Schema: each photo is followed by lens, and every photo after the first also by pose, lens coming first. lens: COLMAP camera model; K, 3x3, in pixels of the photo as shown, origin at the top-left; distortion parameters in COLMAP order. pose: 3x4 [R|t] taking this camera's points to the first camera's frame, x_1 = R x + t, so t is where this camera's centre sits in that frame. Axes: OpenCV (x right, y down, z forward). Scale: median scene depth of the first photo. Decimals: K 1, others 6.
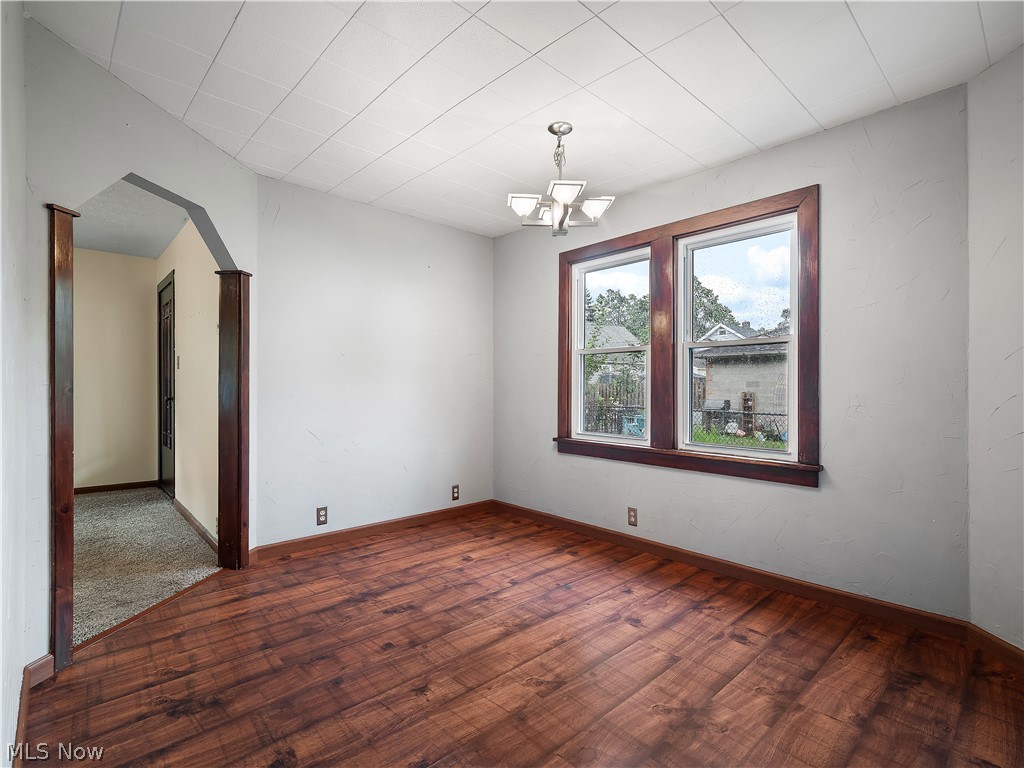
lens RADIAL K [[503.7, 0, 508.3], [0, 503.7, 388.0], [0, 0, 1]] dist [0.002721, -0.002152]
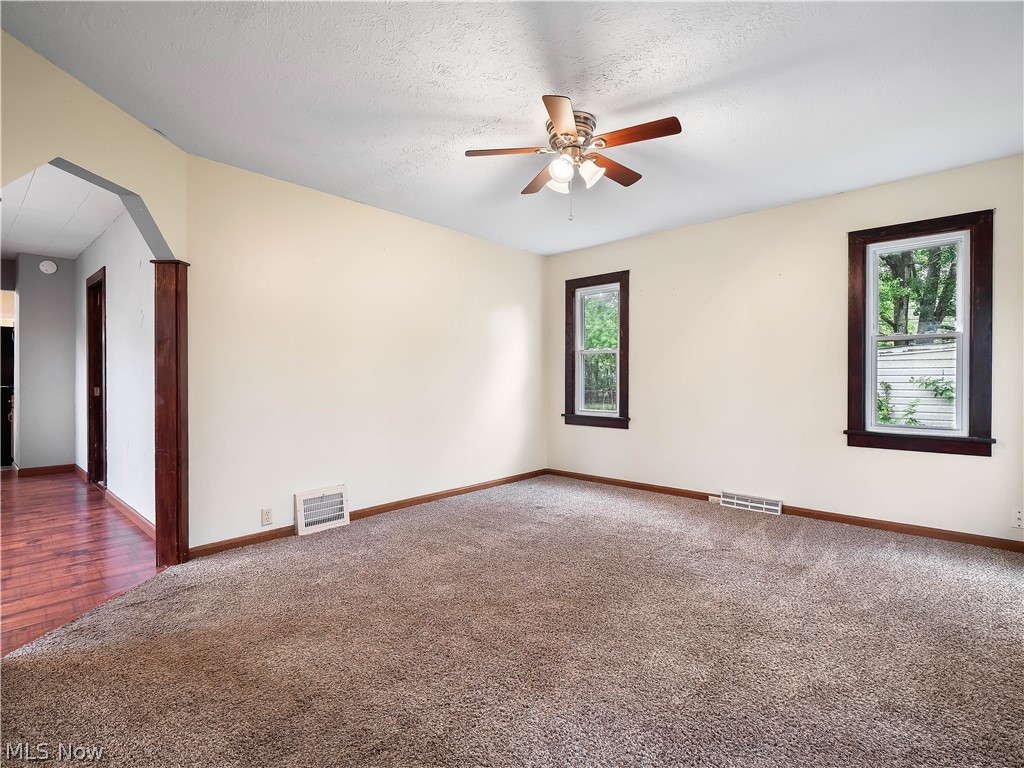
lens RADIAL K [[503.7, 0, 513.2], [0, 503.7, 379.0], [0, 0, 1]] dist [0.002721, -0.002152]
pose [[-0.995118, -0.004183, -0.098607, -1.525553], [-0.004549, 0.999984, 0.003489, -0.012298], [0.098591, 0.003920, -0.995120, 2.232977]]
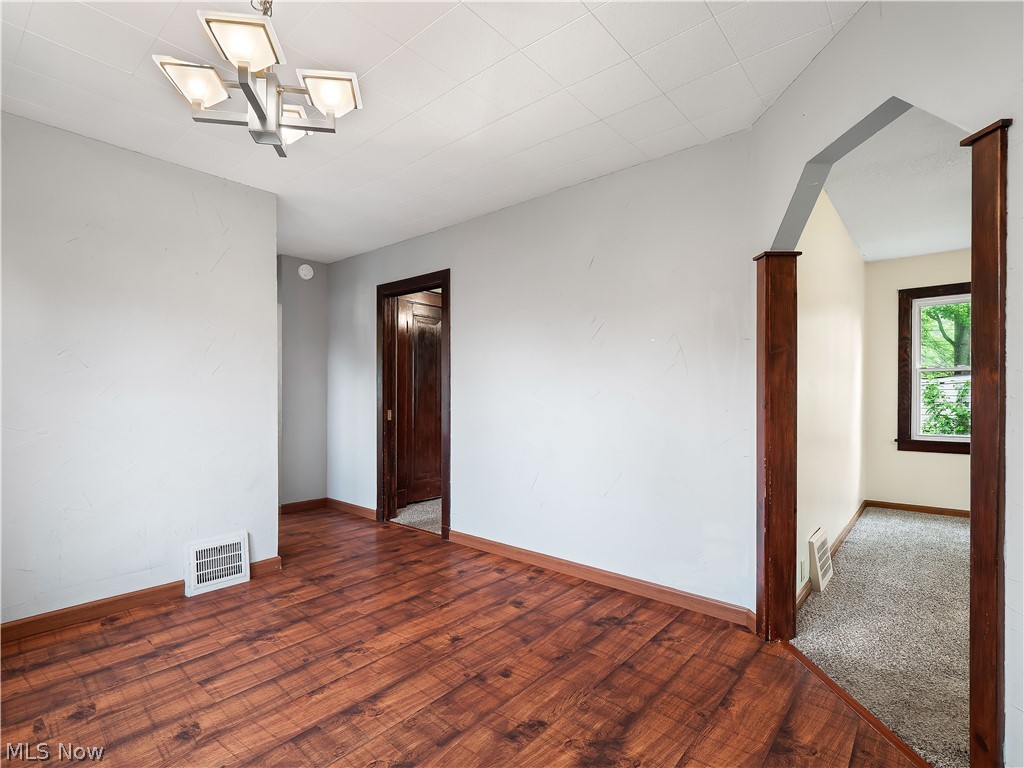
lens RADIAL K [[503.7, 0, 510.2], [0, 503.7, 393.0], [0, 0, 1]] dist [0.002721, -0.002152]
pose [[-0.991381, -0.004609, -0.130933, -0.110190], [-0.004119, 0.999983, -0.004014, -0.018315], [0.130949, -0.003440, -0.991383, 1.808053]]
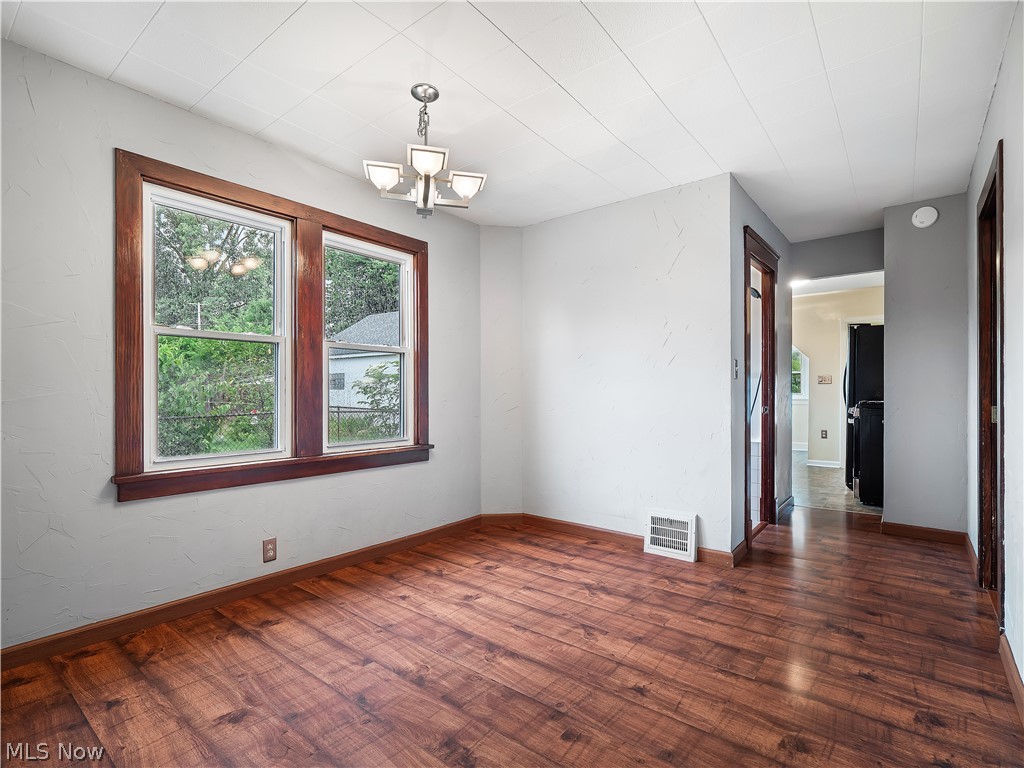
lens RADIAL K [[503.7, 0, 506.1], [0, 503.7, 390.7], [0, 0, 1]] dist [0.002721, -0.002152]
pose [[-0.151894, -0.002129, 0.988395, -0.882445], [0.000002, 0.999998, 0.002154, 0.002808], [-0.988397, 0.000329, -0.151893, 1.114127]]
